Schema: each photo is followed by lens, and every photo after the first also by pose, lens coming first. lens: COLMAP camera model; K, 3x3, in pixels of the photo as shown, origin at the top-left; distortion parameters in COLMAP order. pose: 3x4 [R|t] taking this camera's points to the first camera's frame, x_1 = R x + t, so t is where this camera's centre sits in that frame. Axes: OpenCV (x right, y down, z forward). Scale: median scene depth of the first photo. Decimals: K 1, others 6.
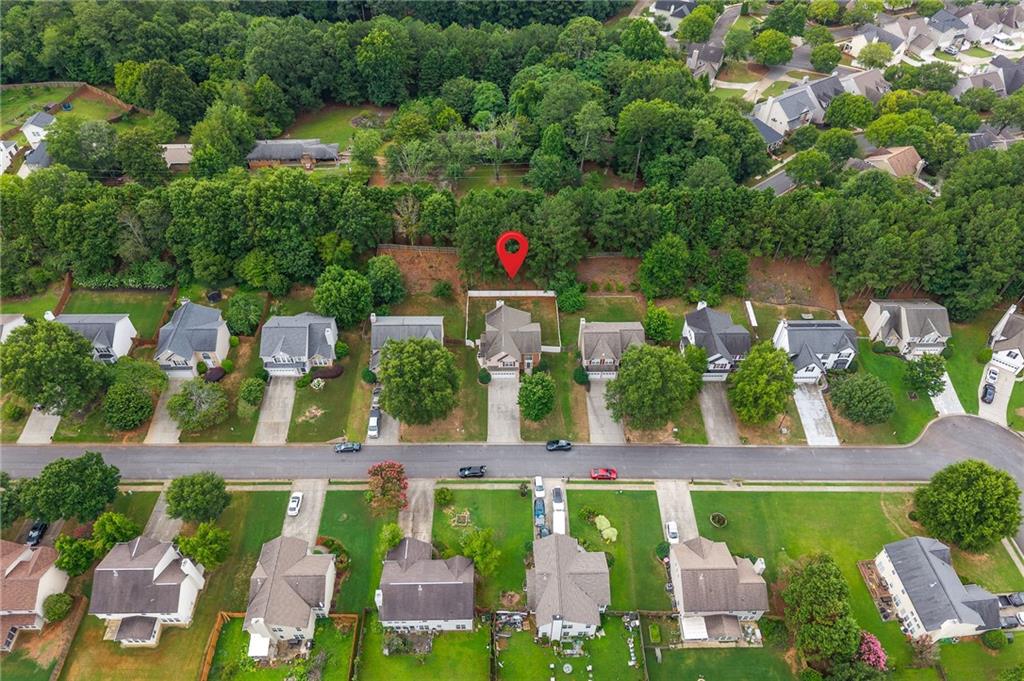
lens RADIAL K [[692.2, 0, 511.8], [0, 692.2, 340.8], [0, 0, 1]] dist [0.002938, -0.004084]
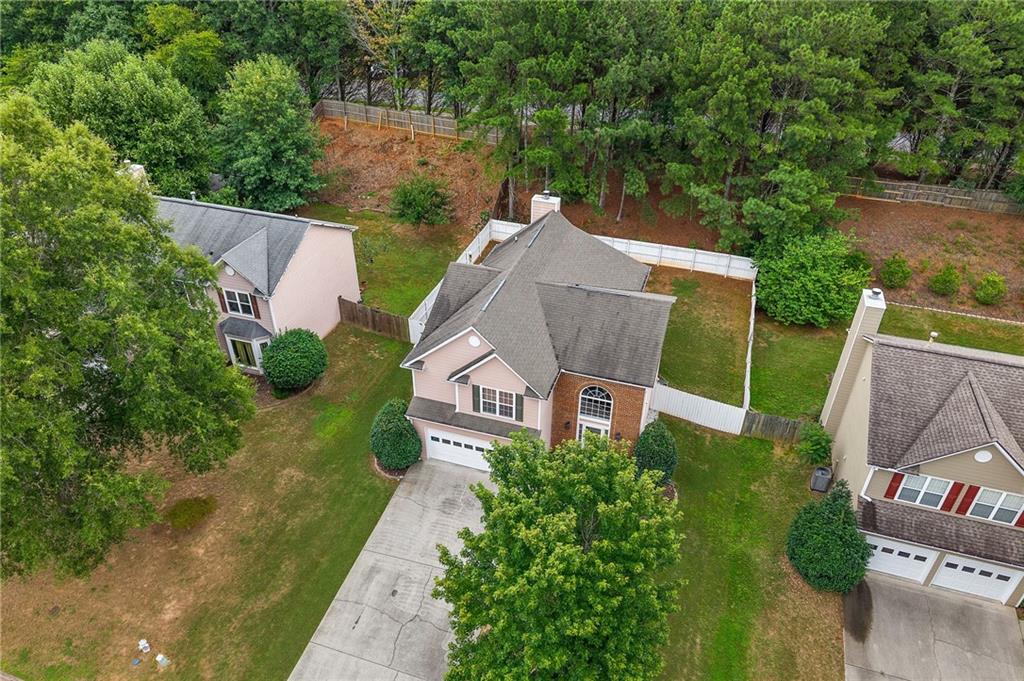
lens RADIAL K [[692.2, 0, 515.0], [0, 692.2, 340.4], [0, 0, 1]] dist [0.002938, -0.004084]
pose [[0.945180, 0.180515, -0.272119, 0.057570], [-0.240435, 0.948583, -0.205869, 0.057794], [0.220965, 0.260011, 0.939984, 0.774908]]
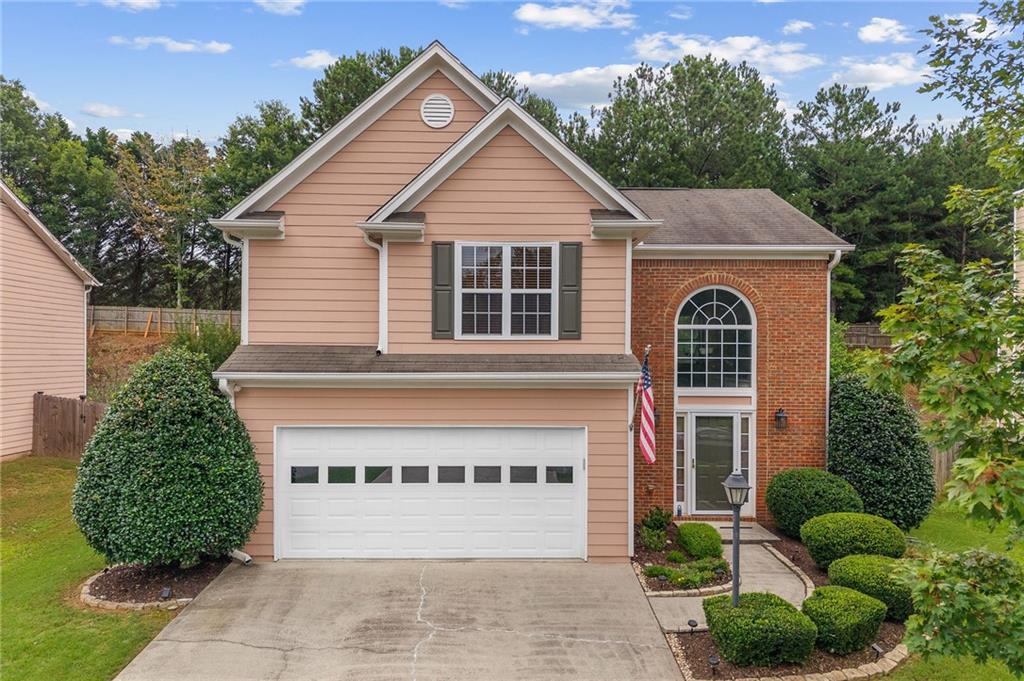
lens RADIAL K [[692.2, 0, 510.1], [0, 692.2, 350.6], [0, 0, 1]] dist [0.002938, -0.004084]
pose [[0.999952, -0.002016, -0.009617, -0.002859], [-0.005777, 0.671143, -0.741306, 0.095698], [0.007949, 0.741325, 0.671099, 0.937984]]
